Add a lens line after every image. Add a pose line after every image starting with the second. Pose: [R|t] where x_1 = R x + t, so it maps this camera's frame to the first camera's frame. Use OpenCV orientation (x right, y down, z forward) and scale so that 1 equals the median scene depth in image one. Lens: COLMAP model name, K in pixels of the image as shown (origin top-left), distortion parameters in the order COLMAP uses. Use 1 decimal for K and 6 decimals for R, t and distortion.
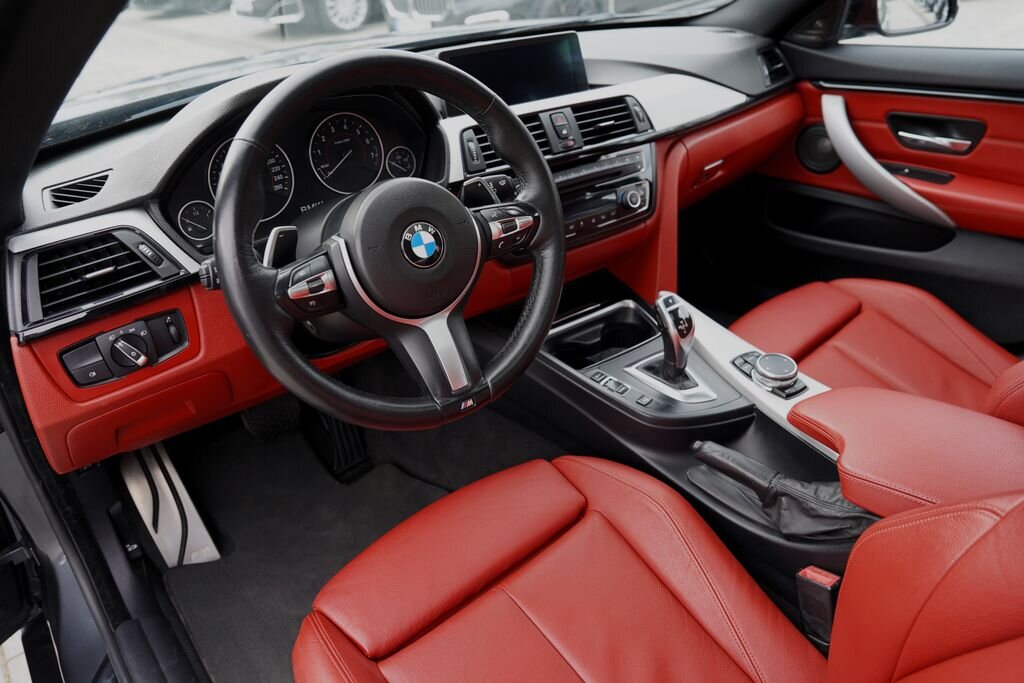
lens RADIAL K [[702.4, 0, 514.4], [0, 702.4, 341.7], [0, 0, 1]] dist [-0.088493, 0.047314]
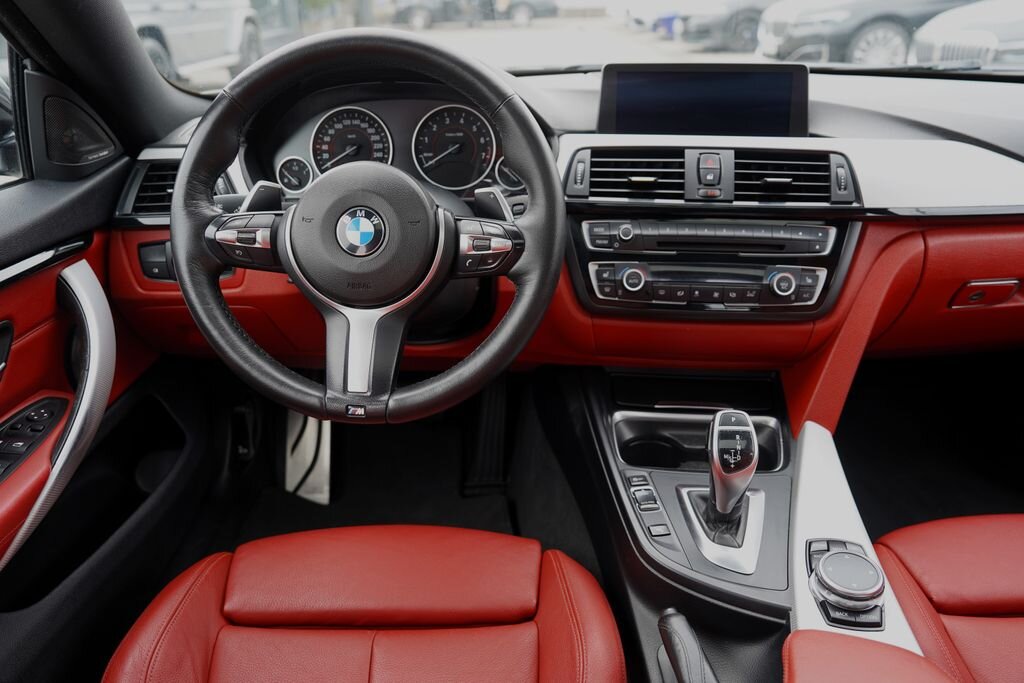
lens RADIAL K [[747.1, 0, 506.3], [0, 747.1, 339.8], [0, 0, 1]] dist [-0.067639, 0.039042]
pose [[0.755005, 0.312844, -0.576277, 0.444115], [-0.358835, 0.932698, 0.036210, -0.075113], [0.548821, 0.179449, 0.816452, 0.214306]]
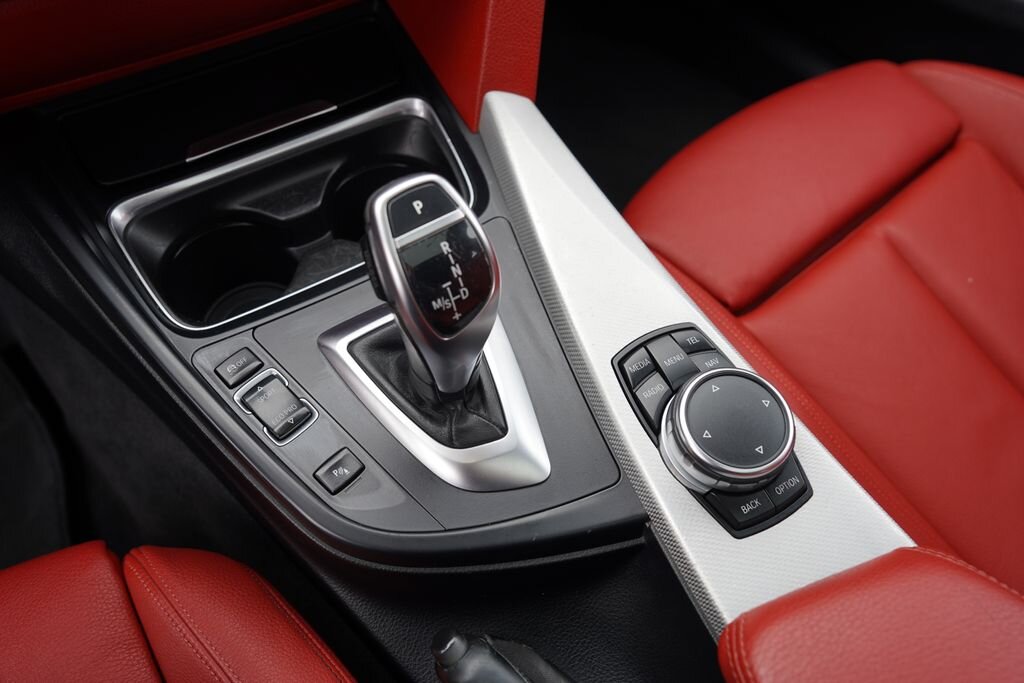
lens RADIAL K [[747.1, 0, 501.8], [0, 747.1, 337.0], [0, 0, 1]] dist [-0.067639, 0.039042]
pose [[0.995519, 0.071850, 0.061481, 0.231473], [-0.090643, 0.910316, 0.403867, -0.129749], [-0.026949, -0.407630, 0.912749, 0.665842]]
